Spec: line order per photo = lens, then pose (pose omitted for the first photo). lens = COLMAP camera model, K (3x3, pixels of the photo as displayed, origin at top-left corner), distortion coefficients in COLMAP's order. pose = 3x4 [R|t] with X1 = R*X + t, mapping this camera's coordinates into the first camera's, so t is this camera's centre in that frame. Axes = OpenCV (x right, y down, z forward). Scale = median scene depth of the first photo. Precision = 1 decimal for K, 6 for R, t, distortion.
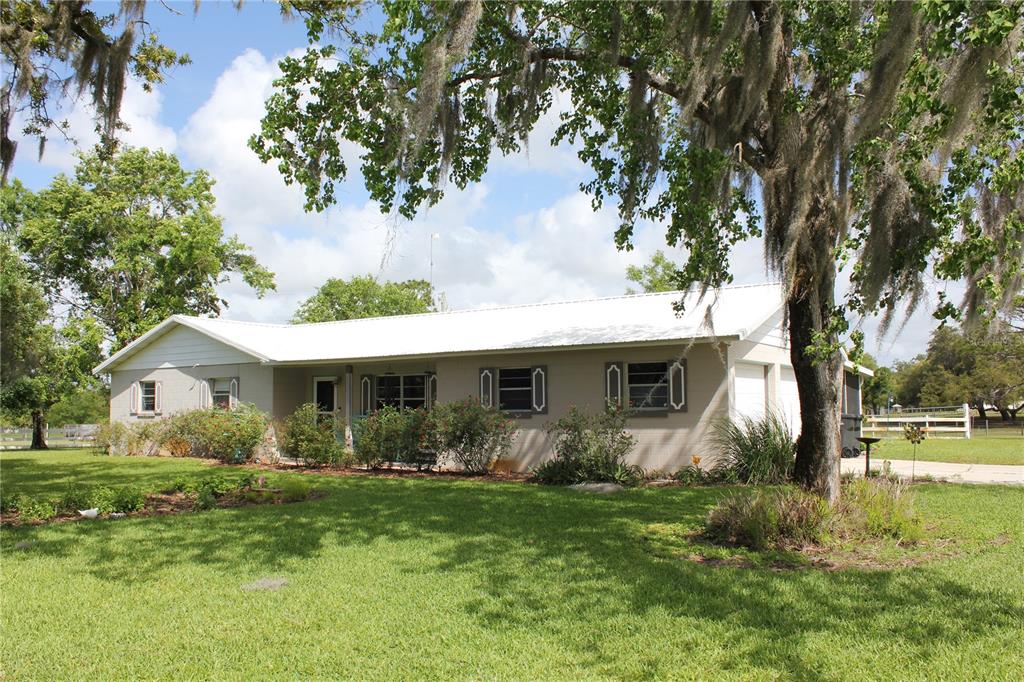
lens RADIAL K [[854.4, 0, 517.7], [0, 854.4, 340.8], [0, 0, 1]] dist [-0.140664, 0.101432]
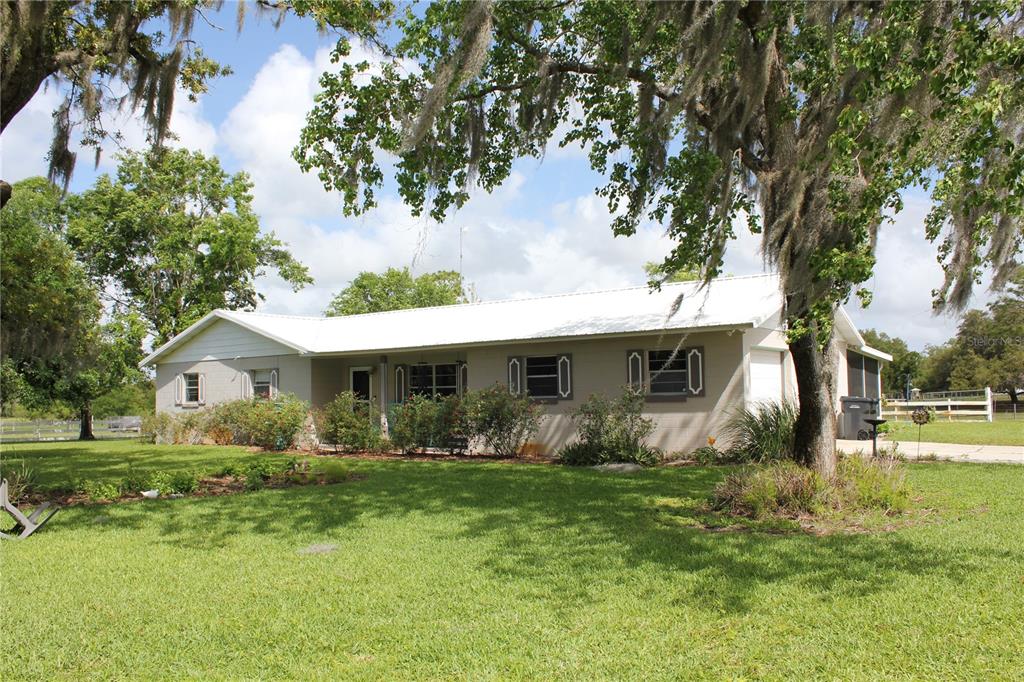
lens RADIAL K [[854.4, 0, 522.0], [0, 854.4, 346.3], [0, 0, 1]] dist [-0.140664, 0.101432]
pose [[0.999446, -0.011281, -0.031319, 0.006557], [0.011905, 0.999733, 0.019804, -0.001890], [0.031087, -0.020165, 0.999313, -0.054655]]
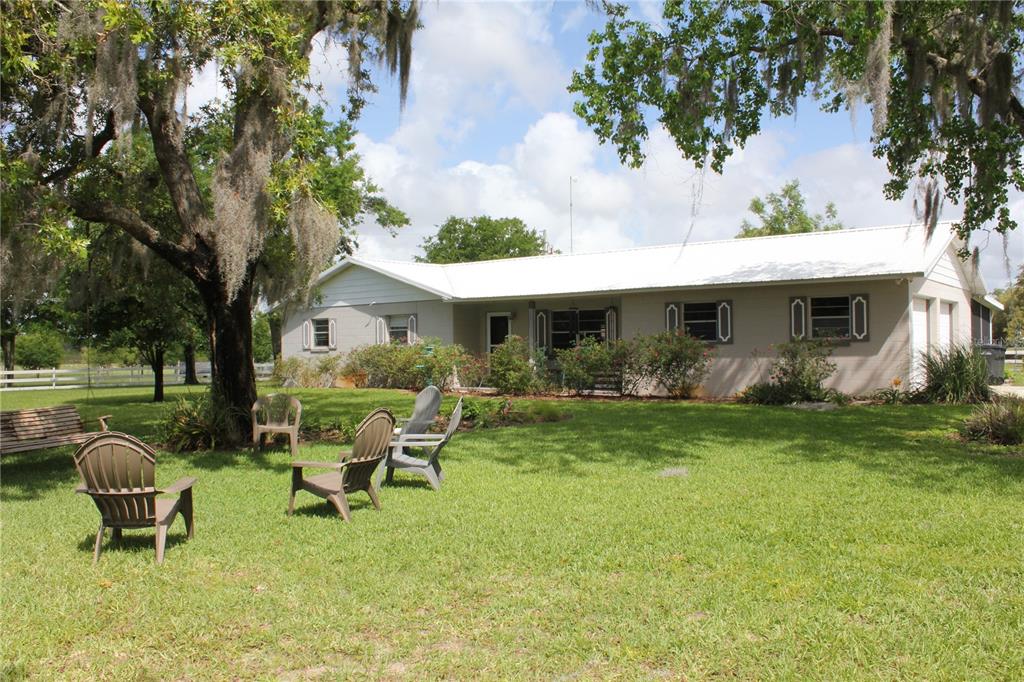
lens RADIAL K [[854.4, 0, 534.7], [0, 854.4, 342.6], [0, 0, 1]] dist [-0.140664, 0.101432]
pose [[0.998768, -0.005420, -0.049321, -0.175225], [0.009177, 0.997045, 0.076274, -0.001943], [0.048762, -0.076633, 0.995866, -0.106146]]
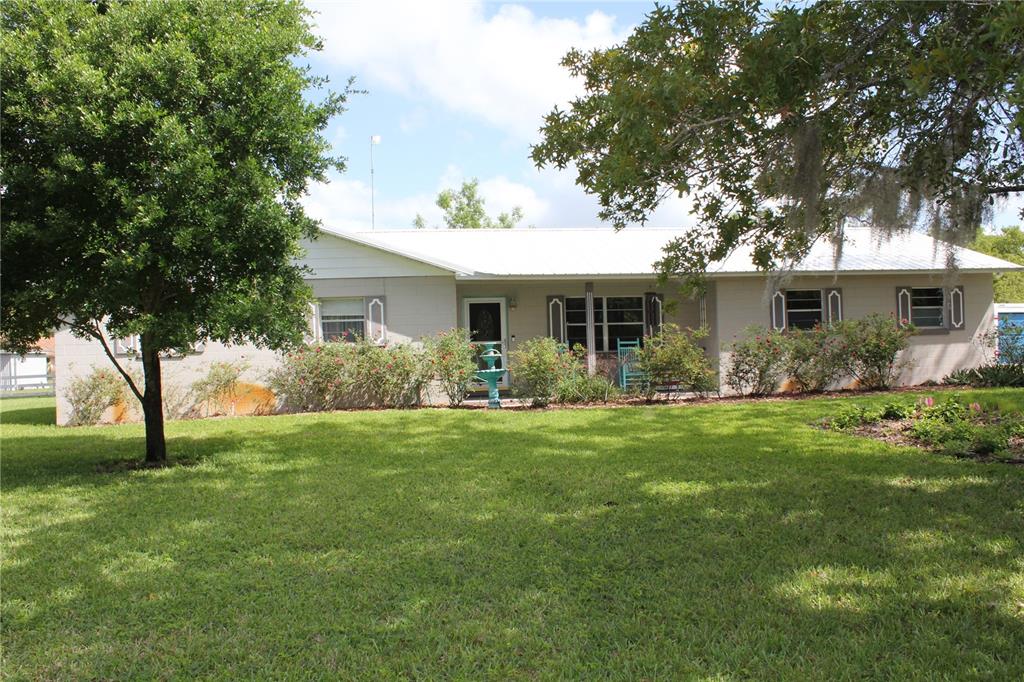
lens RADIAL K [[854.4, 0, 509.1], [0, 854.4, 332.0], [0, 0, 1]] dist [-0.140664, 0.101432]
pose [[0.763796, -0.003501, 0.645448, -0.993199], [-0.030756, 0.998652, 0.041813, 0.055221], [-0.644724, -0.051788, 0.762659, 0.505666]]
